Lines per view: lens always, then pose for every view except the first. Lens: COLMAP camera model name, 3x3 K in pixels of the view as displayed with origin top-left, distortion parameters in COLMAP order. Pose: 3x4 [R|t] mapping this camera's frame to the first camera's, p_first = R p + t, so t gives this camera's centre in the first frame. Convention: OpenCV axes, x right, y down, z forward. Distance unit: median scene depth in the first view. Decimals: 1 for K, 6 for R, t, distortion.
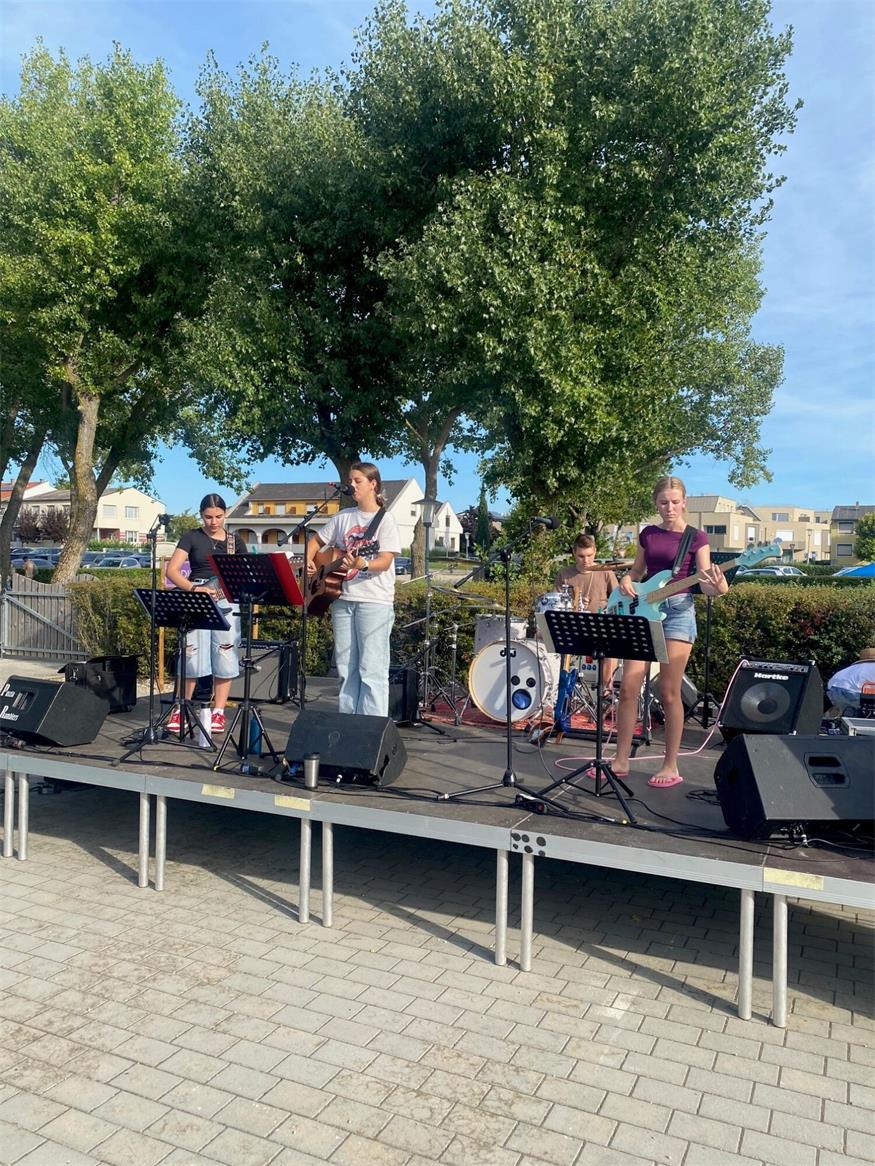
lens RADIAL K [[883.5, 0, 437.5], [0, 883.5, 583.0], [0, 0, 1]] dist [0.008121, -0.000286]
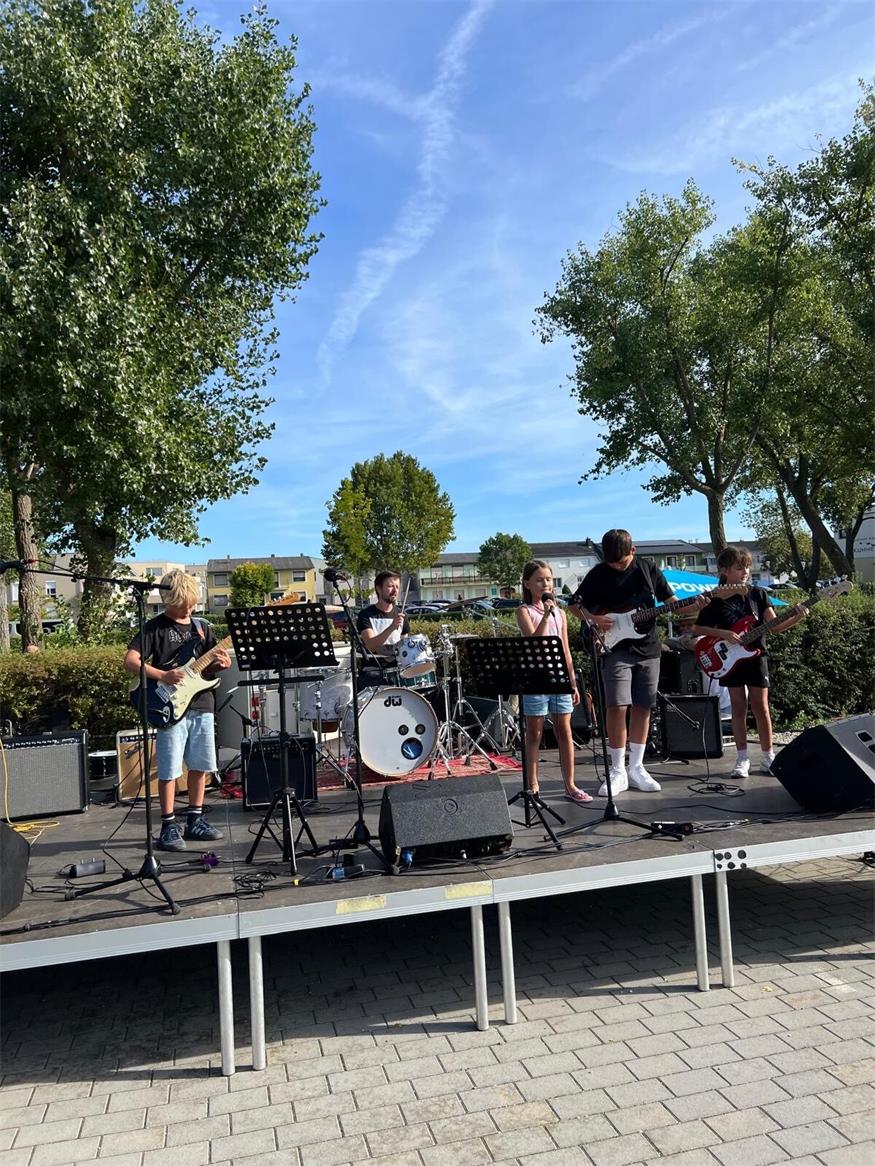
lens RADIAL K [[886.4, 0, 426.8], [0, 886.4, 577.8], [0, 0, 1]] dist [0.053340, -0.056096]
pose [[0.773863, -0.032251, 0.632532, -0.225463], [0.075839, 0.996236, -0.041989, -0.005167], [-0.628796, 0.080464, 0.773396, 0.104662]]
